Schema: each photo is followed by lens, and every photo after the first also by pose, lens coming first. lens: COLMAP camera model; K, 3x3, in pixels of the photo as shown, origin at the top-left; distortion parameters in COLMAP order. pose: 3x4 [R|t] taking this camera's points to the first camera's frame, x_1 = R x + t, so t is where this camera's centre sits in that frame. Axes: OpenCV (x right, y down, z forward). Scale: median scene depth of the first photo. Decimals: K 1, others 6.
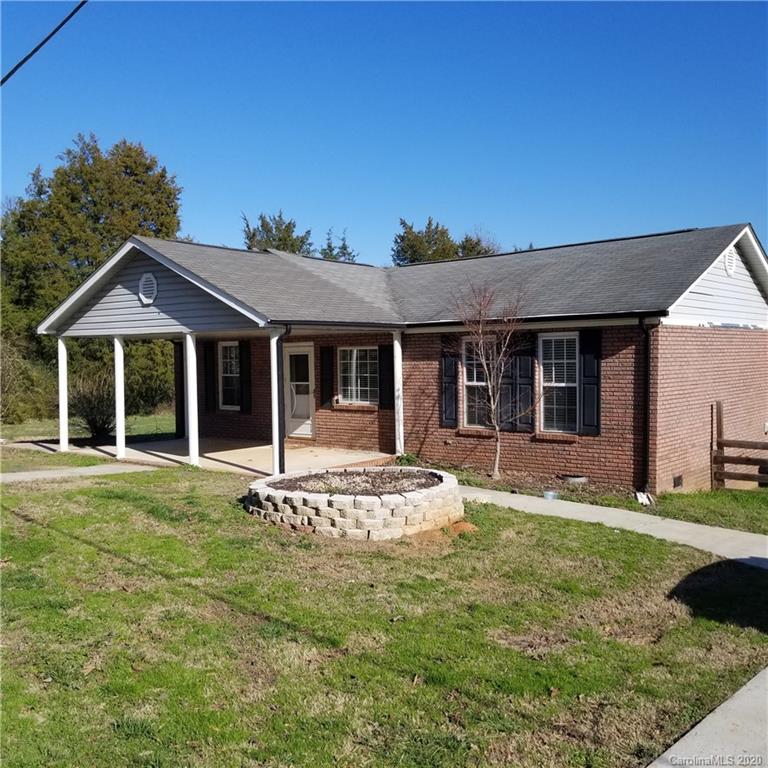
lens RADIAL K [[799.9, 0, 399.1], [0, 799.9, 381.9], [0, 0, 1]] dist [0.122362, -0.237056]
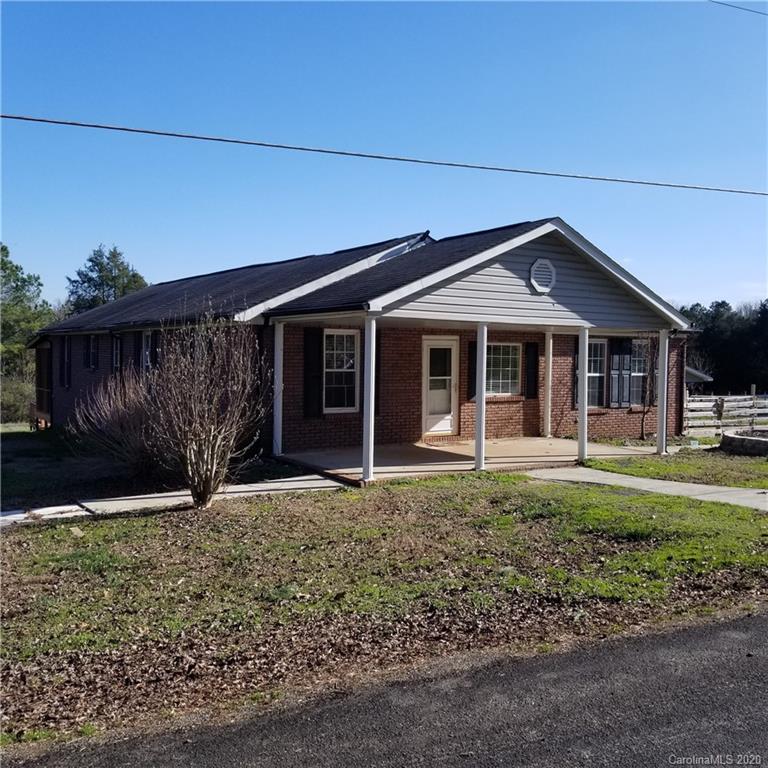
lens RADIAL K [[799.9, 0, 399.1], [0, 799.9, 381.9], [0, 0, 1]] dist [0.122362, -0.237056]
pose [[0.280148, -0.020497, 0.959738, -1.214236], [0.012712, 0.999764, 0.017642, -0.012882], [-0.959873, 0.007258, 0.280342, 0.885335]]
